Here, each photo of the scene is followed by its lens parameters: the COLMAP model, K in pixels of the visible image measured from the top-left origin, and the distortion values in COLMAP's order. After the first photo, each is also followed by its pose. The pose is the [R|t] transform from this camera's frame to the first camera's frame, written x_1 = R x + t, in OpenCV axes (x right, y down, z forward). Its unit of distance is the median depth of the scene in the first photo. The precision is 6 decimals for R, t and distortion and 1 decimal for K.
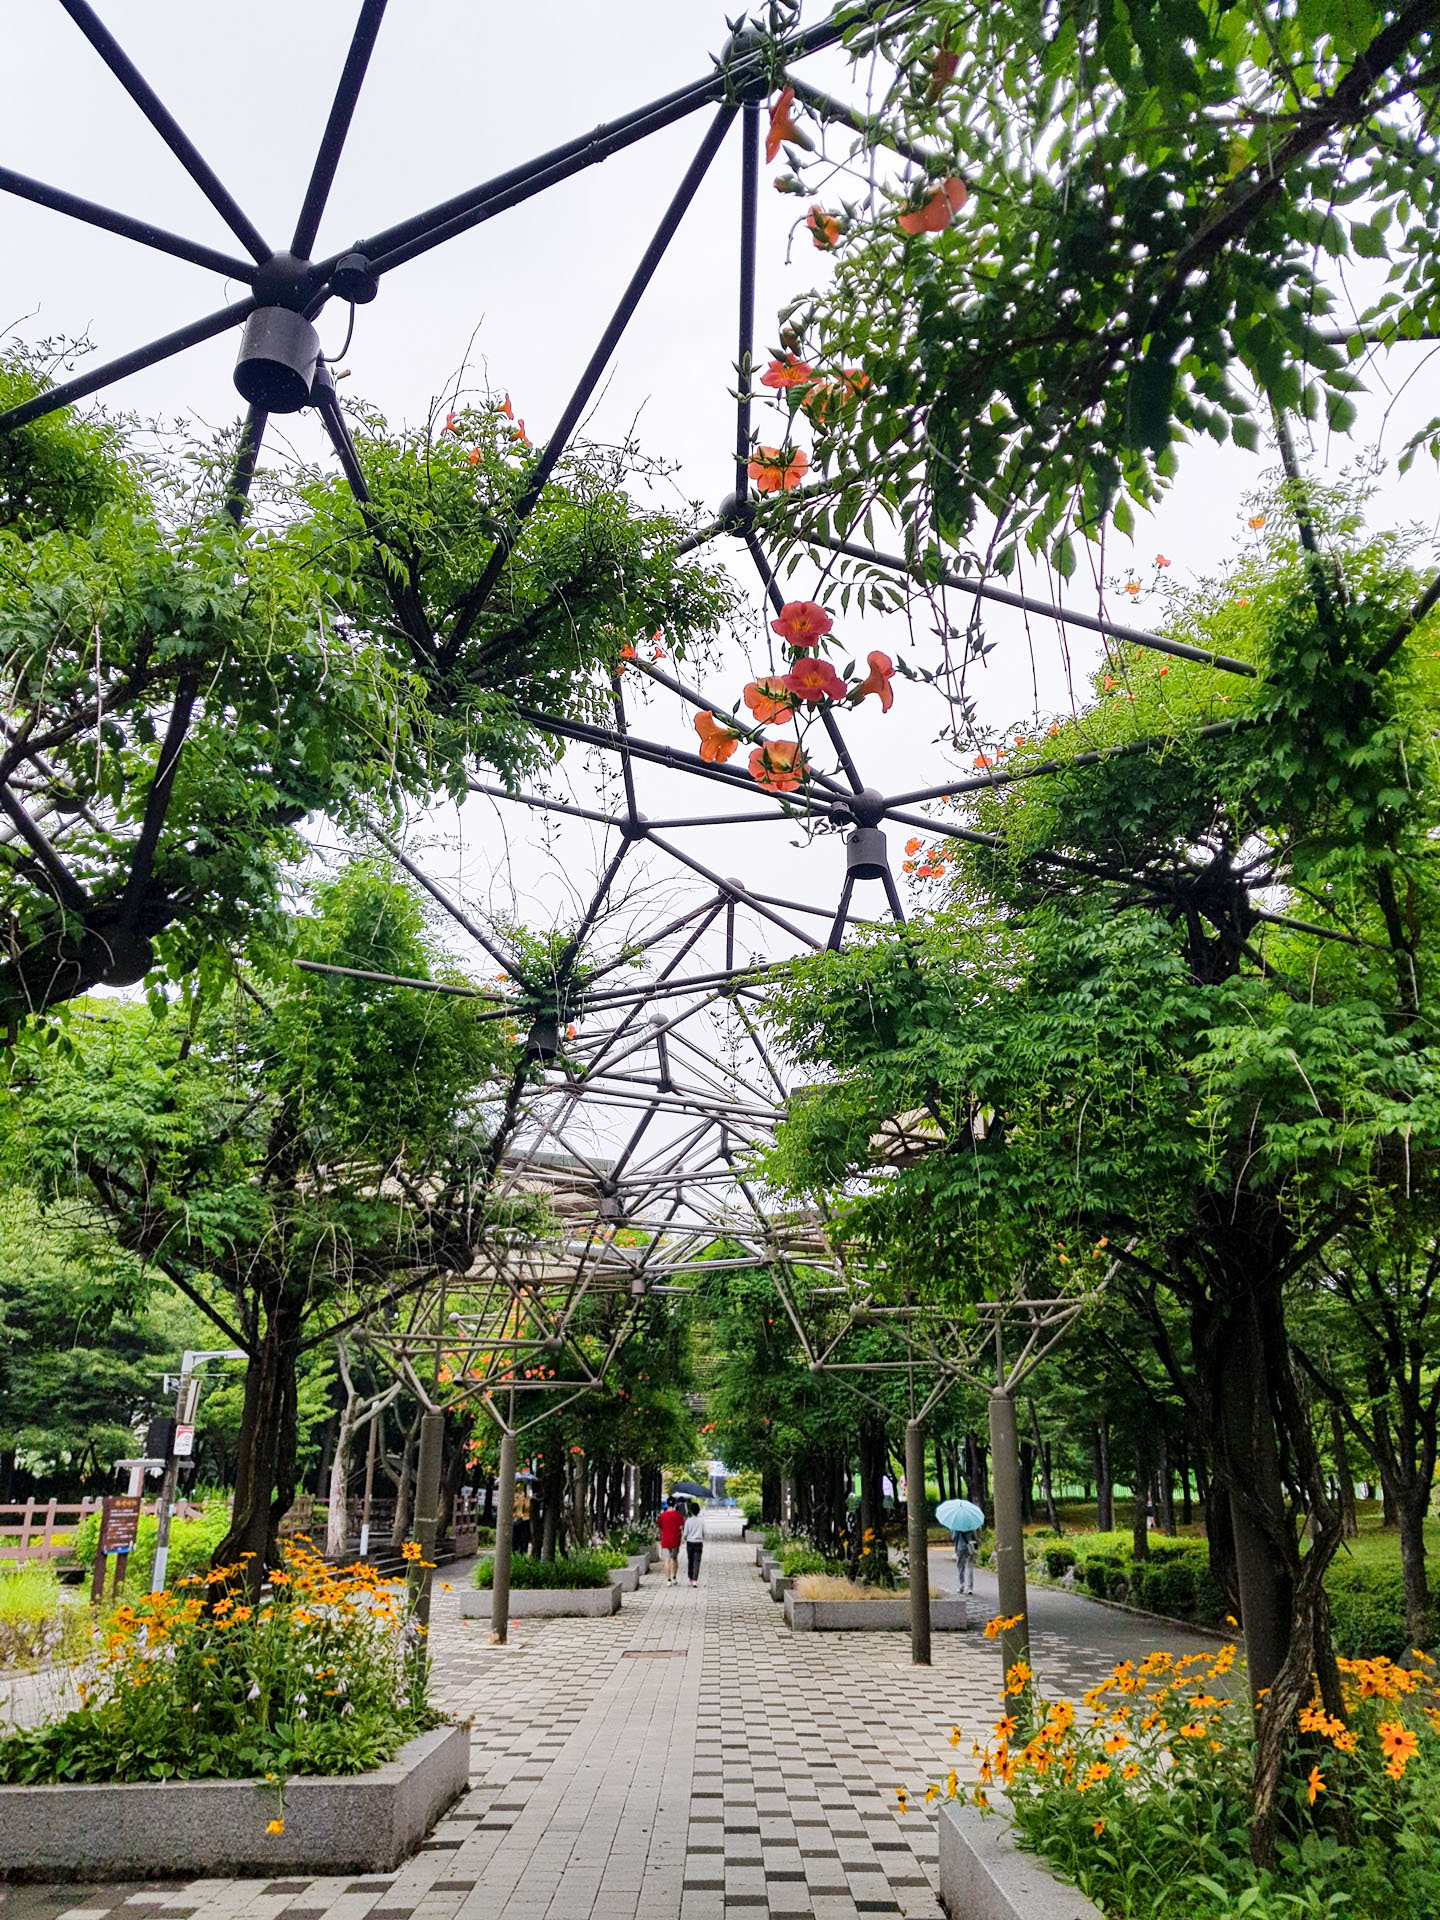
lens RADIAL K [[1460.7, 0, 720.0], [0, 1460.7, 960.0], [0, 0, 1]] dist [0.064458, -0.103019]
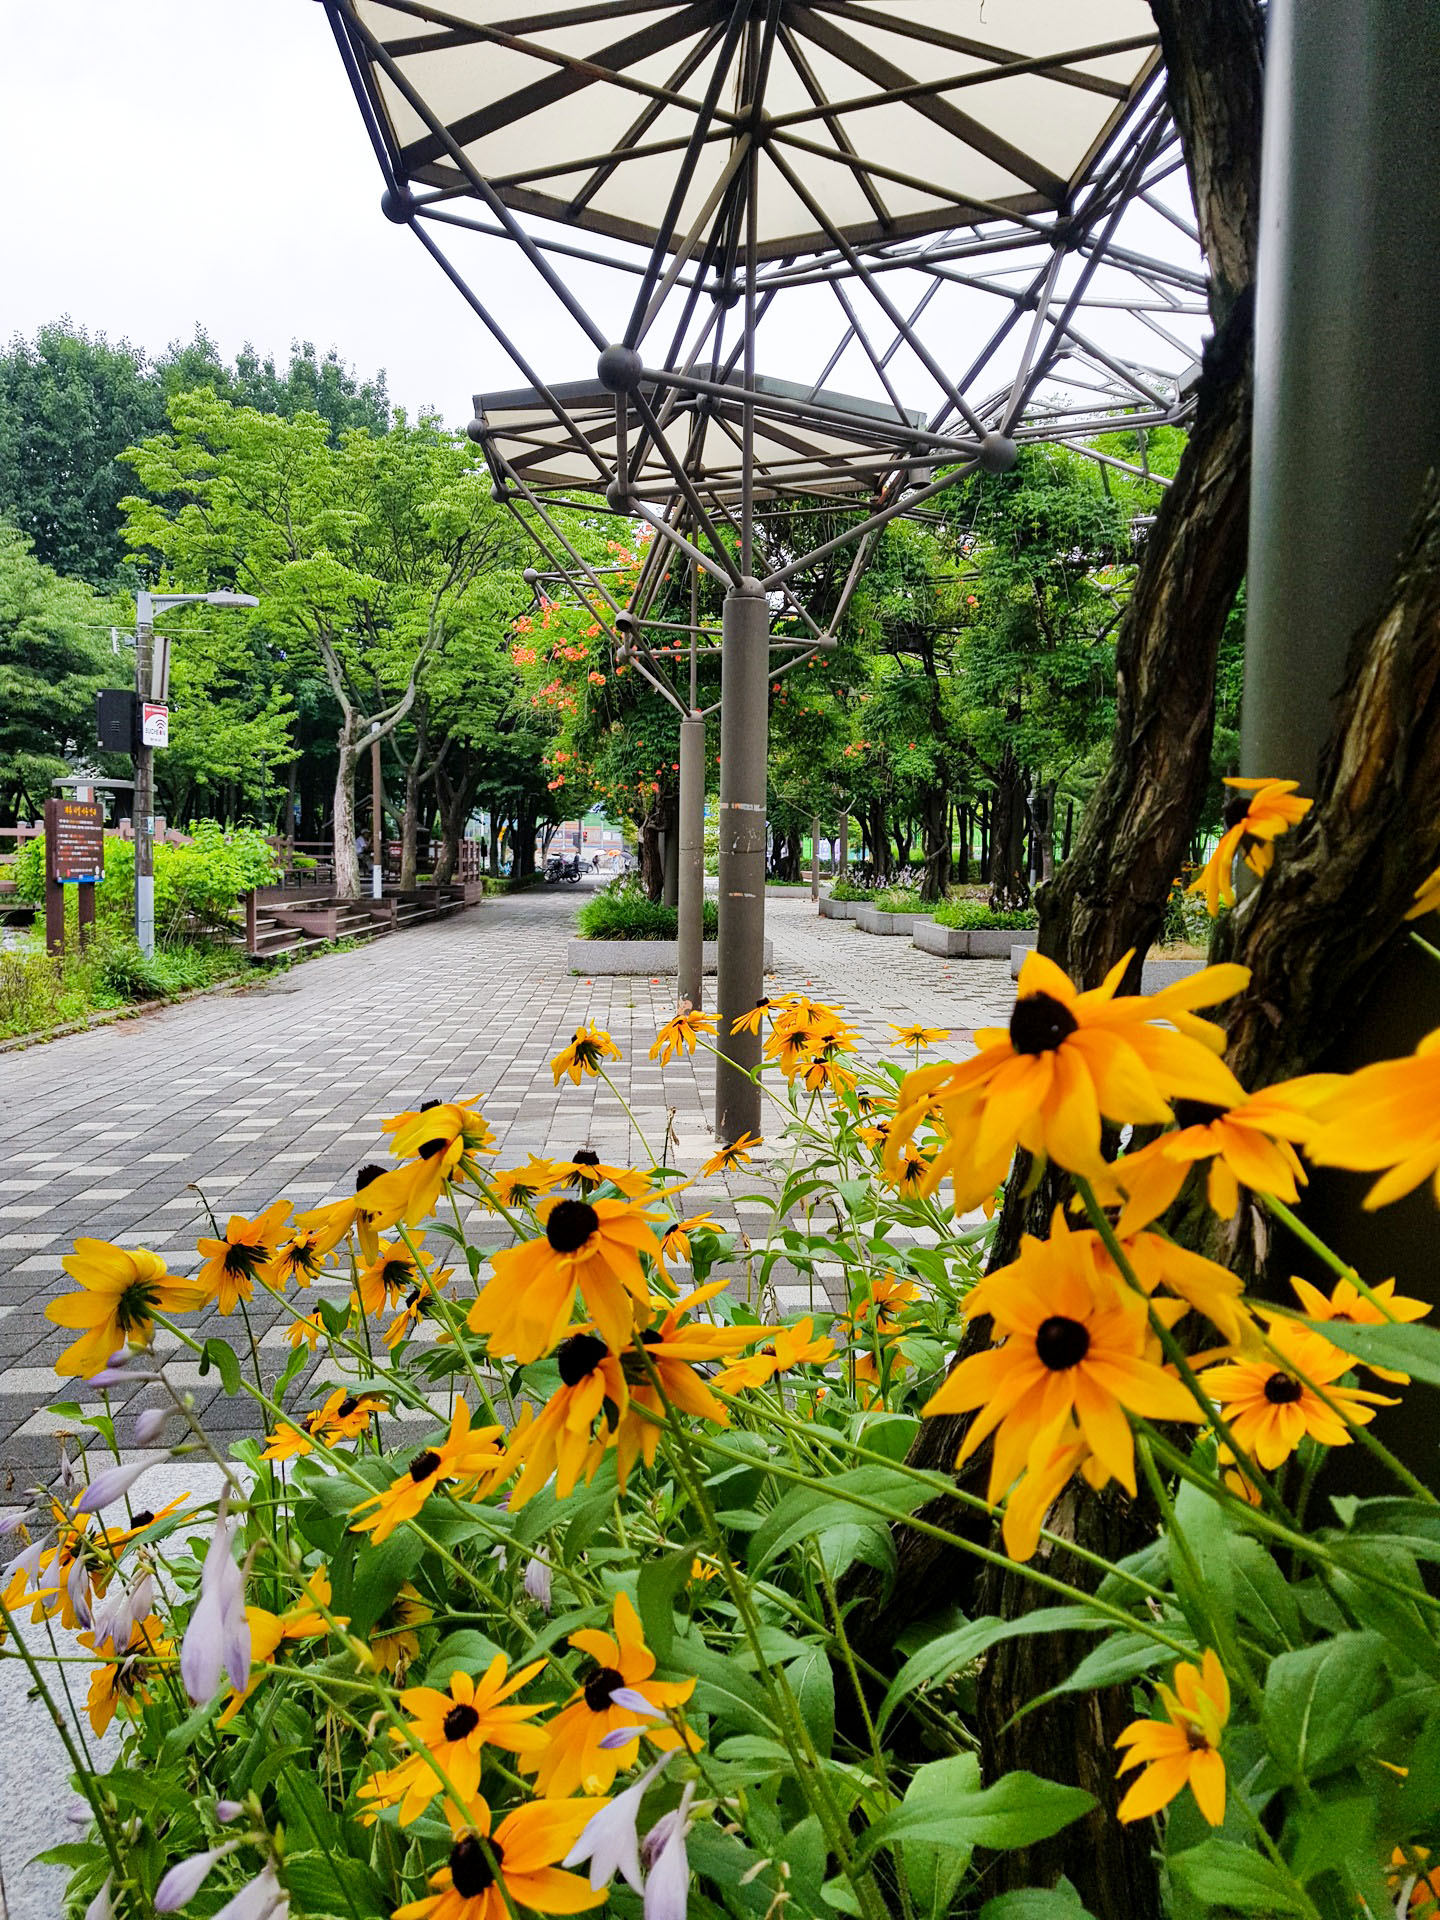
lens RADIAL K [[1460.7, 0, 720.0], [0, 1460.7, 960.0], [0, 0, 1]] dist [0.064458, -0.103019]
pose [[0.998477, 0.008439, 0.054513, -0.096015], [-0.029761, 0.914469, 0.403559, 0.097035], [-0.046445, -0.404567, 0.913328, 0.225927]]
